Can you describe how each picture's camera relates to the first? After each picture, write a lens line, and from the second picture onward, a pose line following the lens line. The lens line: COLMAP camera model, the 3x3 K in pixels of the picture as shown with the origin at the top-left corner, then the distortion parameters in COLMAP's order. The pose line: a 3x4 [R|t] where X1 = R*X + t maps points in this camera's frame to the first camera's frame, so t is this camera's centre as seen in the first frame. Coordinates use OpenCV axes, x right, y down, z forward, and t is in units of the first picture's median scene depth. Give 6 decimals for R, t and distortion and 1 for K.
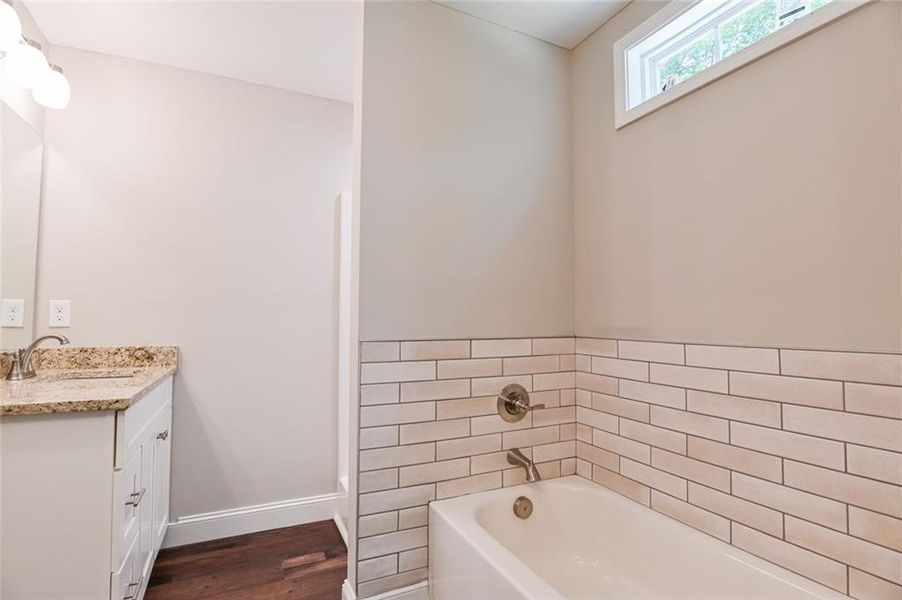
lens RADIAL K [[443.6, 0, 451.0], [0, 443.6, 300.0], [0, 0, 1]] dist [-0.020753, -0.000353]
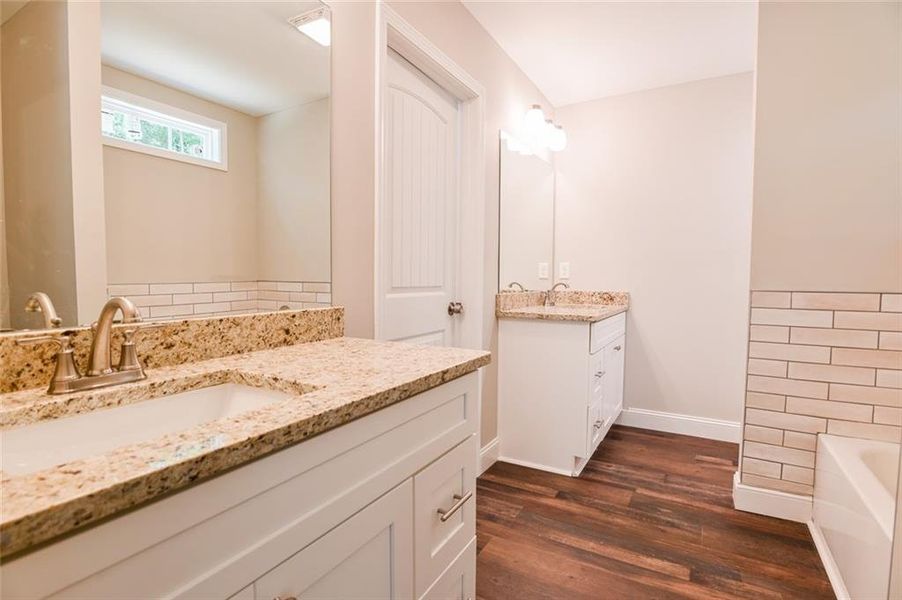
lens RADIAL K [[443.6, 0, 451.0], [0, 443.6, 300.0], [0, 0, 1]] dist [-0.020753, -0.000353]
pose [[0.562334, 0.046923, -0.825578, 0.331203], [0.037339, 0.995929, 0.082039, -0.015140], [0.826067, -0.076960, 0.558293, -0.392571]]
